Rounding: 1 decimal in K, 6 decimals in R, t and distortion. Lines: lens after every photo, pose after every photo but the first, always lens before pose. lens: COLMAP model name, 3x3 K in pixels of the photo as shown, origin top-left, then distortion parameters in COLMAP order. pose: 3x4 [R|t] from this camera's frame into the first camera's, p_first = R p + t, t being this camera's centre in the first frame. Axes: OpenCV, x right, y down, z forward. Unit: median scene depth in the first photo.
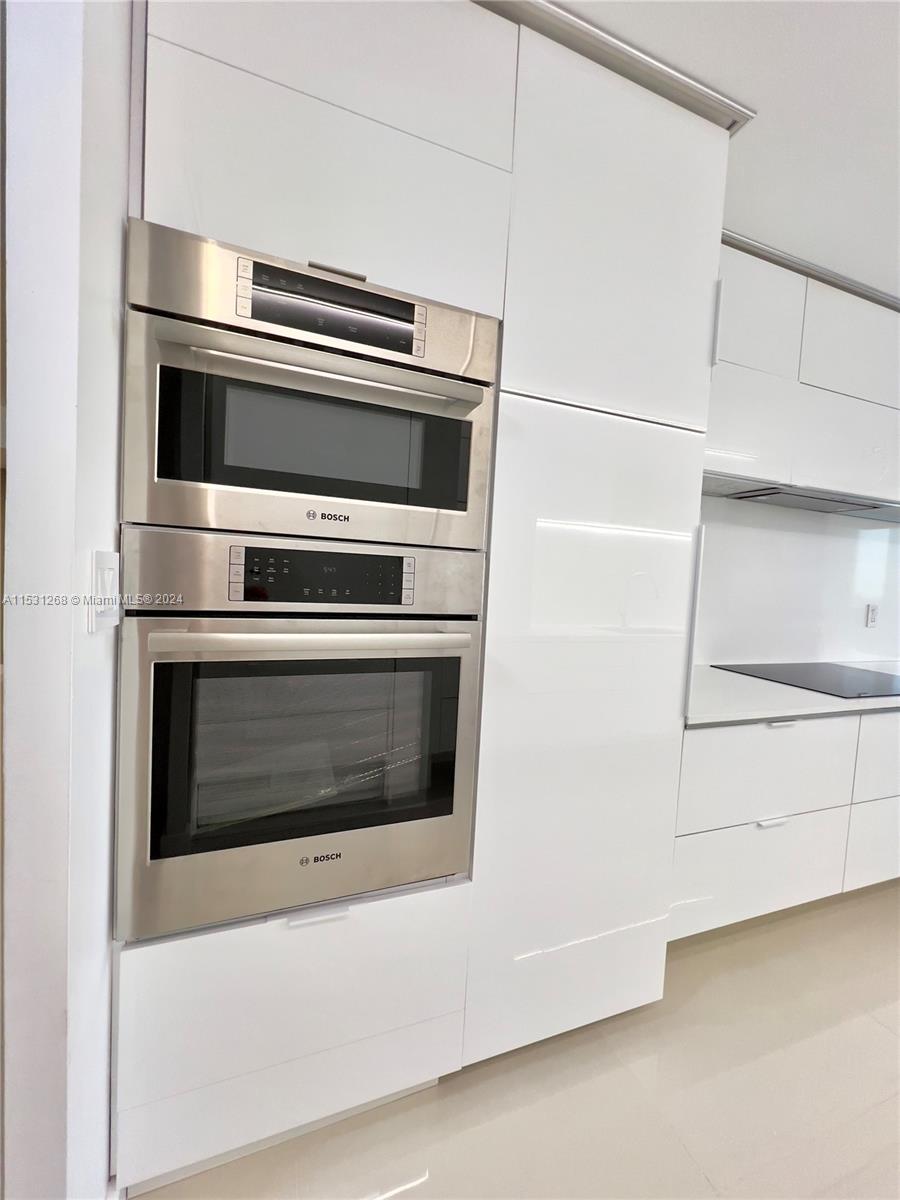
lens RADIAL K [[481.6, 0, 449.5], [0, 481.6, 598.9], [0, 0, 1]] dist [0.001384, 0.000009]
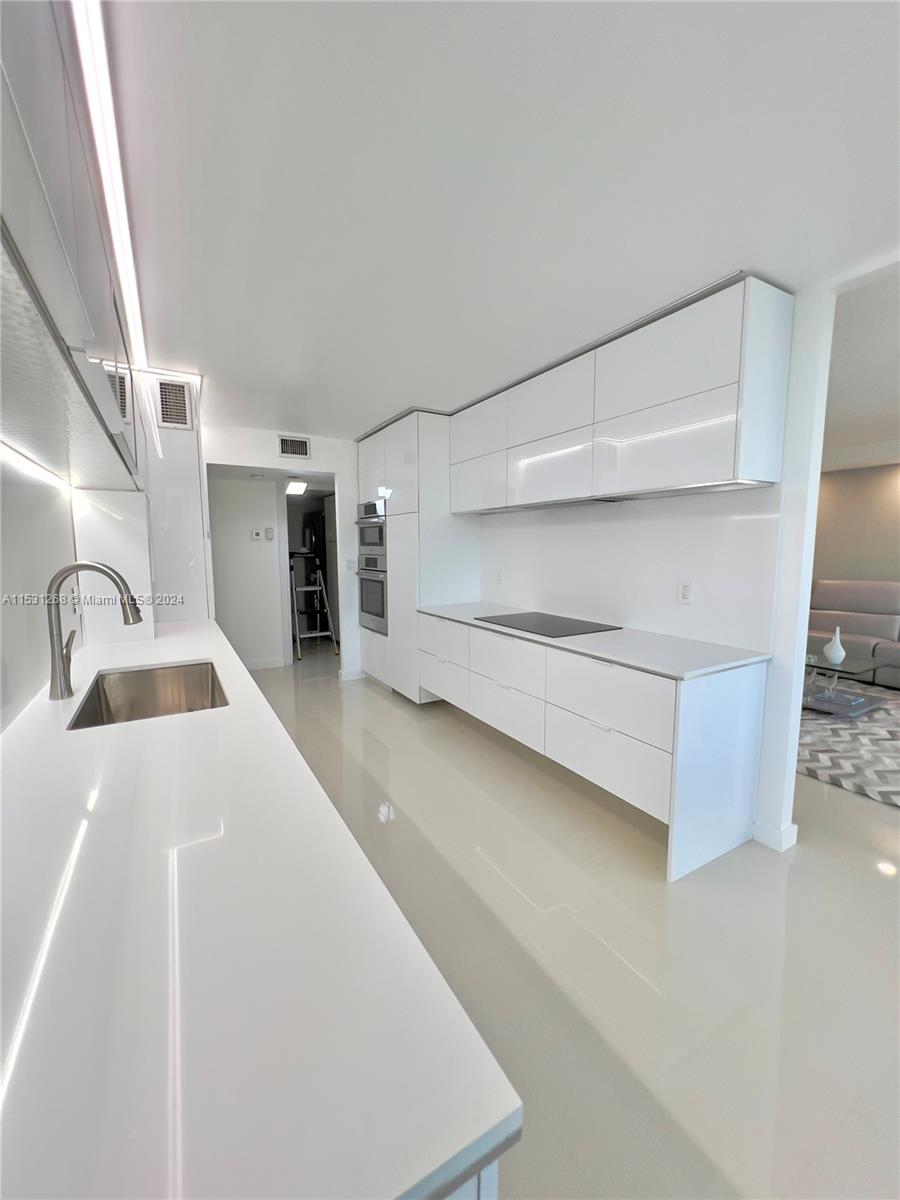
lens RADIAL K [[481.6, 0, 449.5], [0, 481.6, 598.9], [0, 0, 1]] dist [0.001384, 0.000009]
pose [[0.183057, 0.053188, -0.981662, 4.564775], [-0.031327, 0.998344, 0.048250, 0.061843], [0.982603, 0.021920, 0.184420, 0.838335]]
